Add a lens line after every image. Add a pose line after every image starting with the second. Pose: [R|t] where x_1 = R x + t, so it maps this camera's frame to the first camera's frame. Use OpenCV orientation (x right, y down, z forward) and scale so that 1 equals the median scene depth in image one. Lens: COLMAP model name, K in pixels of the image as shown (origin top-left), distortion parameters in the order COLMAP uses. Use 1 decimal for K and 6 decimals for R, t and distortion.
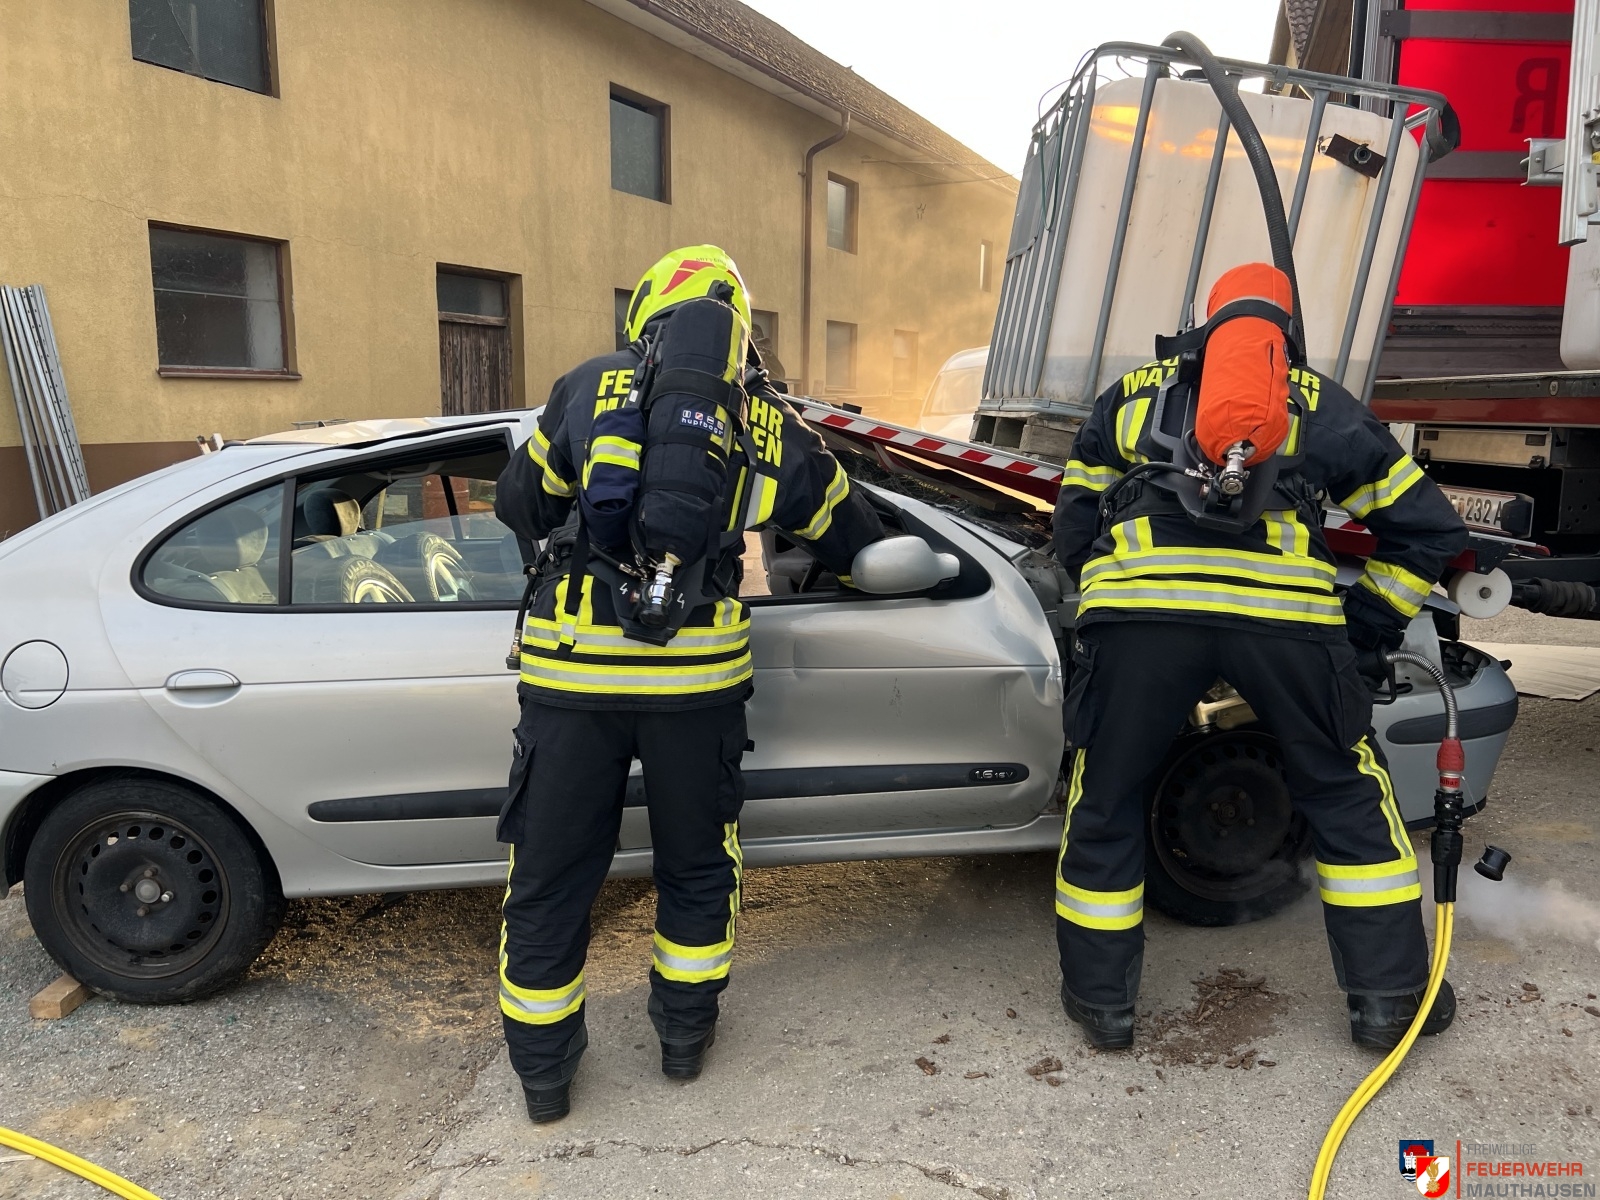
lens RADIAL K [[1210.6, 0, 789.8], [0, 1210.6, 598.8], [0, 0, 1]] dist [0.051986, -0.060828]
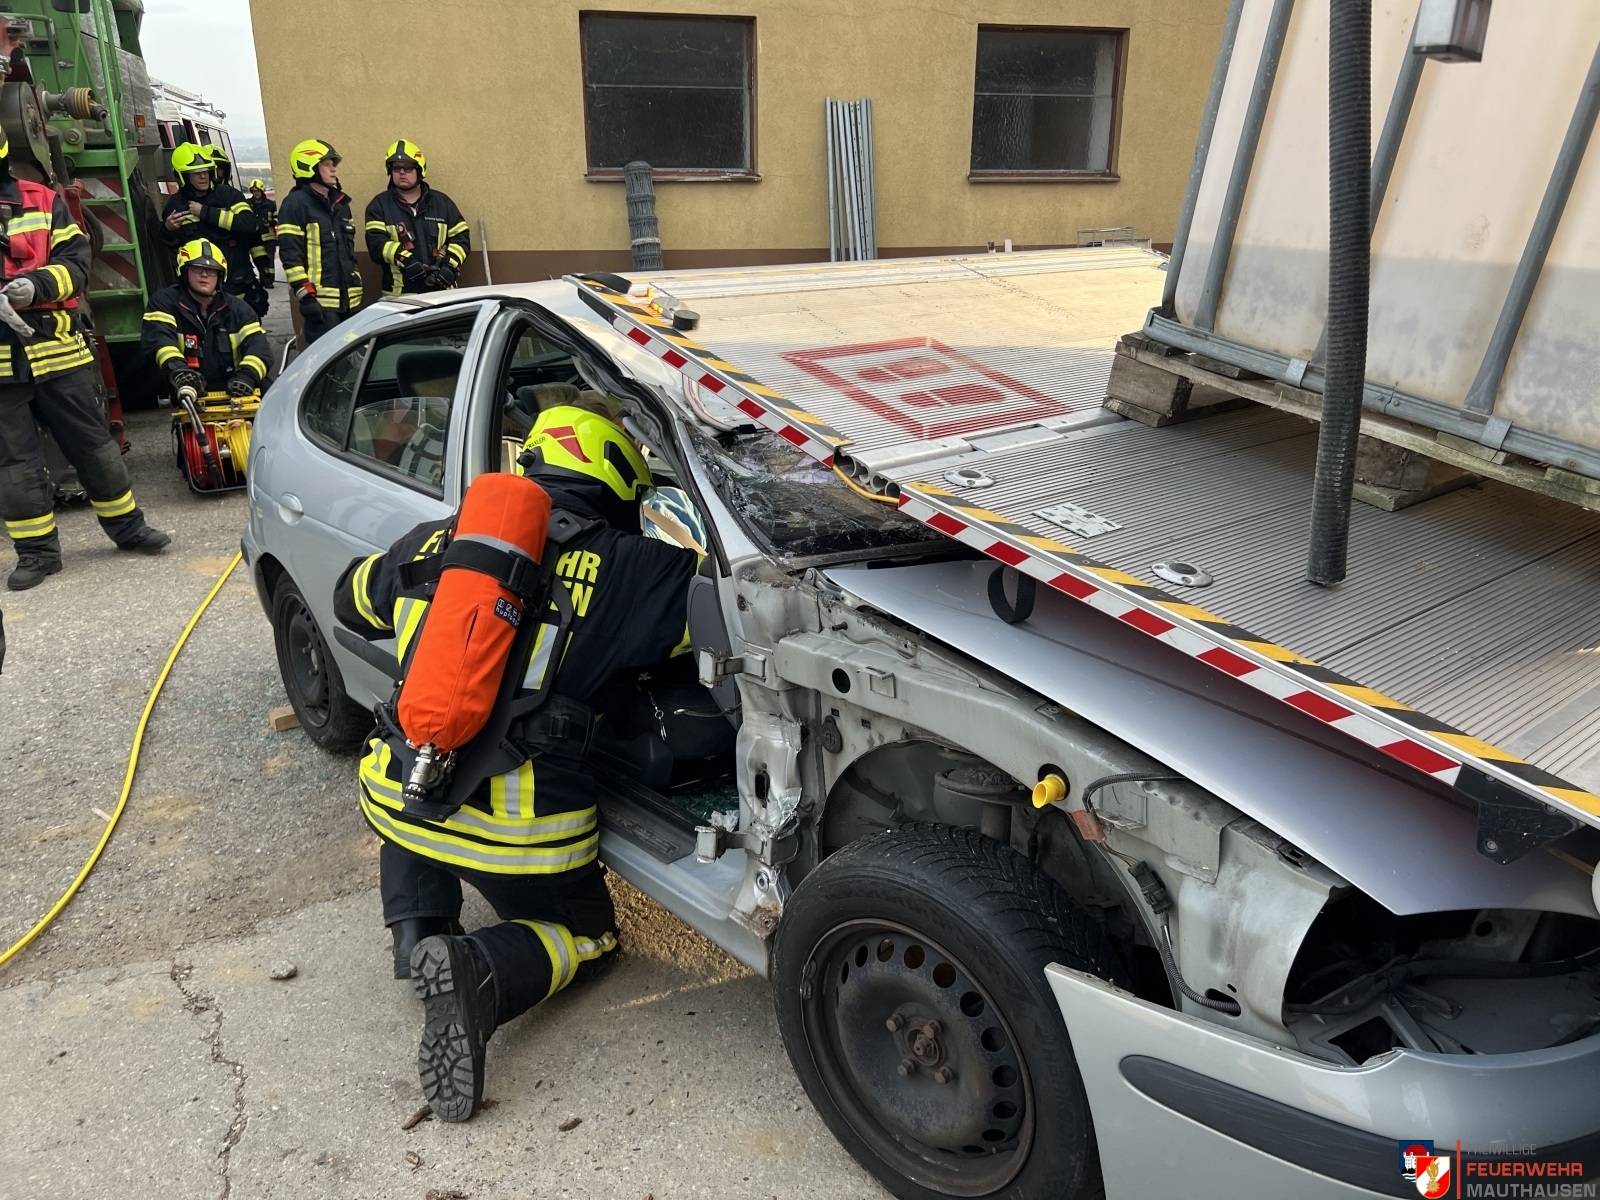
lens RADIAL K [[1197.7, 0, 800.0], [0, 1197.7, 600.0], [0, 0, 1]] dist [0.013567, 0.004352]
pose [[0.657609, 0.254796, -0.708963, 0.570571], [-0.124192, 0.964859, 0.231566, -0.145110], [0.743052, -0.064233, 0.666144, 0.465156]]
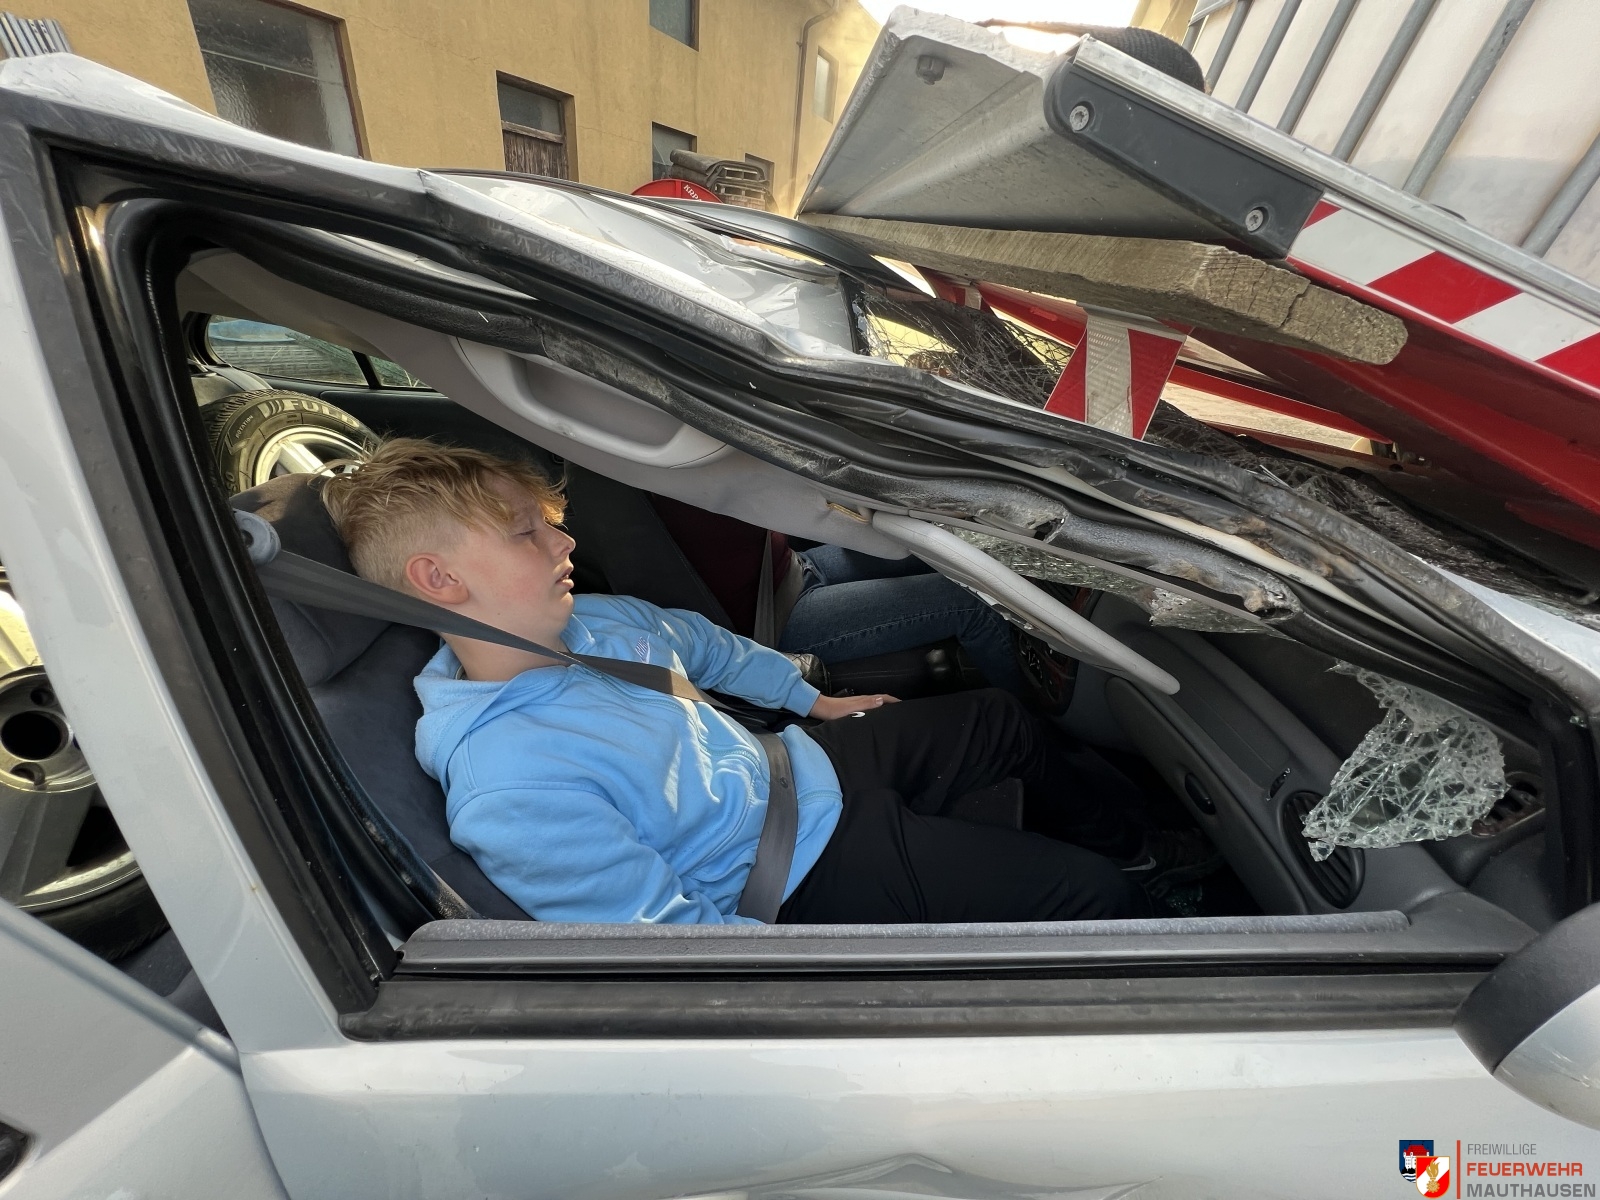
lens RADIAL K [[648.3, 0, 804.6], [0, 648.3, 595.6], [0, 0, 1]] dist [-0.000415, 0.000040]
pose [[0.994365, 0.057135, 0.089300, -0.068392], [-0.083647, 0.940348, 0.329771, -0.100612], [-0.065132, -0.335382, 0.939828, 0.741776]]
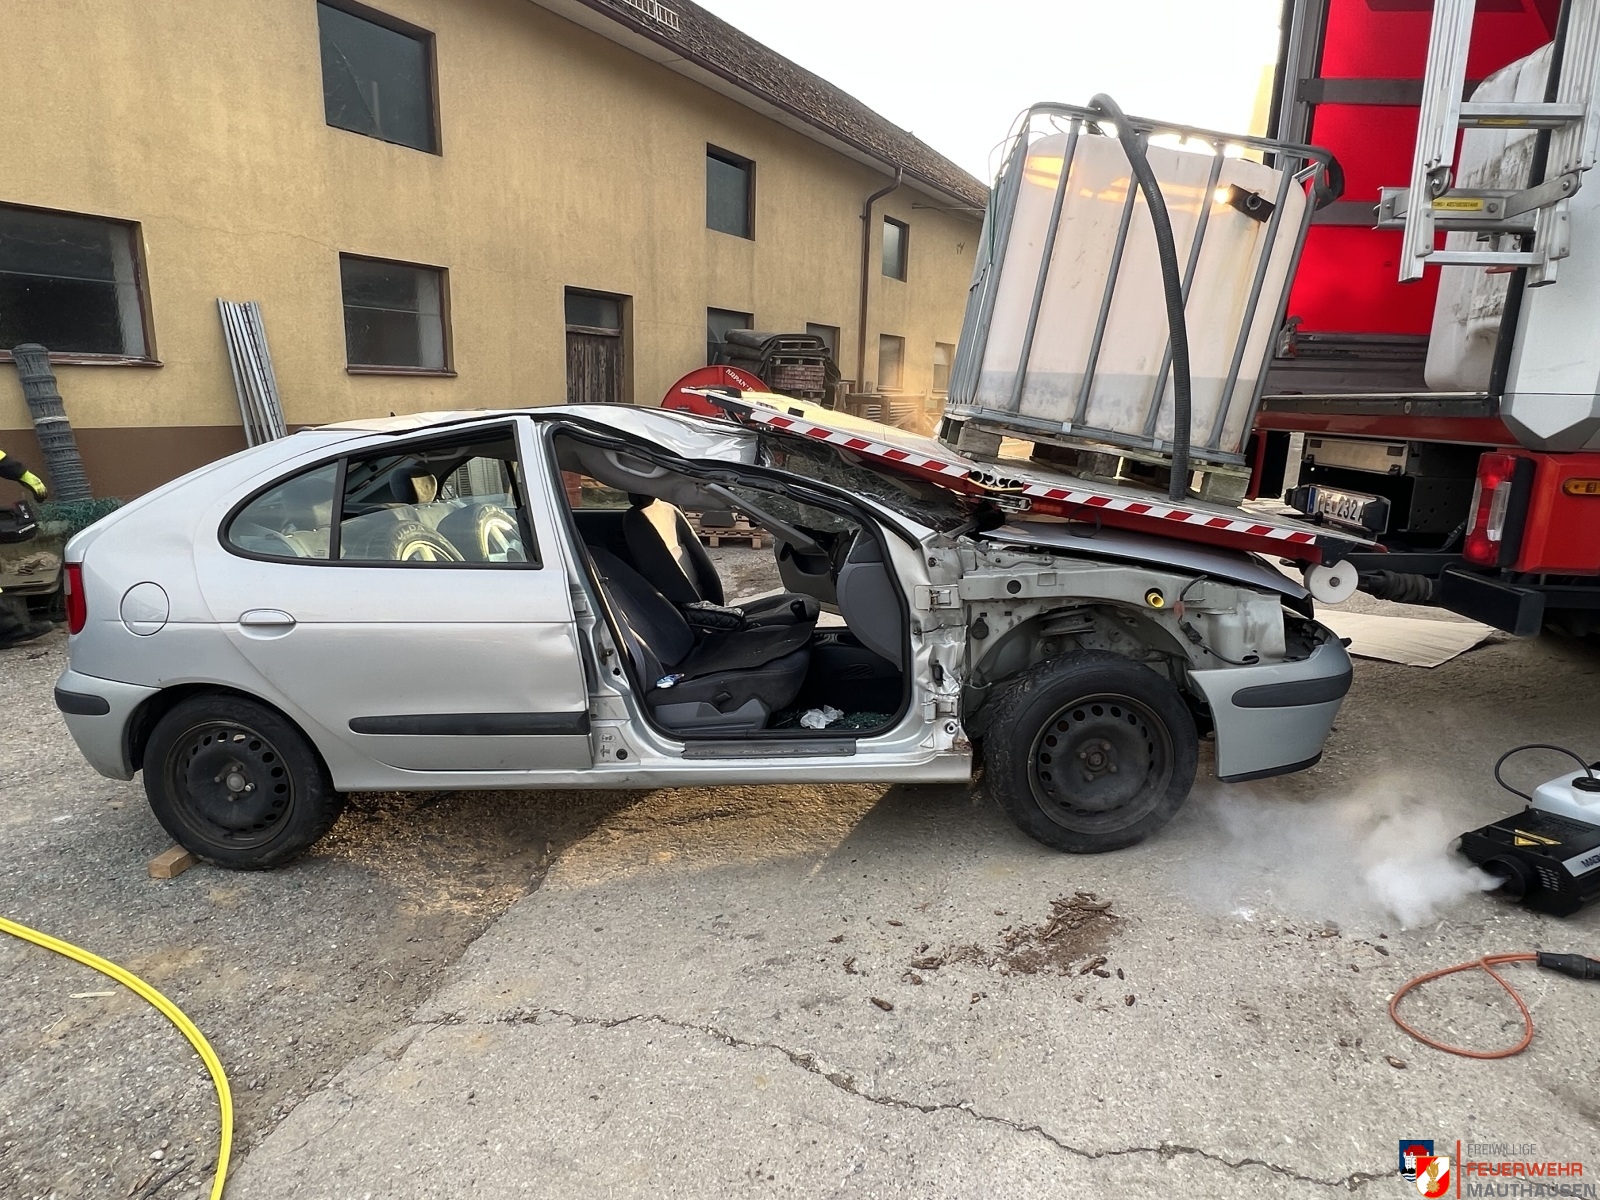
lens RADIAL K [[932.1, 0, 800.0], [0, 932.1, 600.0], [0, 0, 1]] dist [-0.002224, -0.003886]
pose [[0.997502, 0.032013, -0.062971, 0.100826], [-0.028594, 0.998106, 0.054467, -0.019481], [0.064595, -0.052530, 0.996528, 0.066050]]
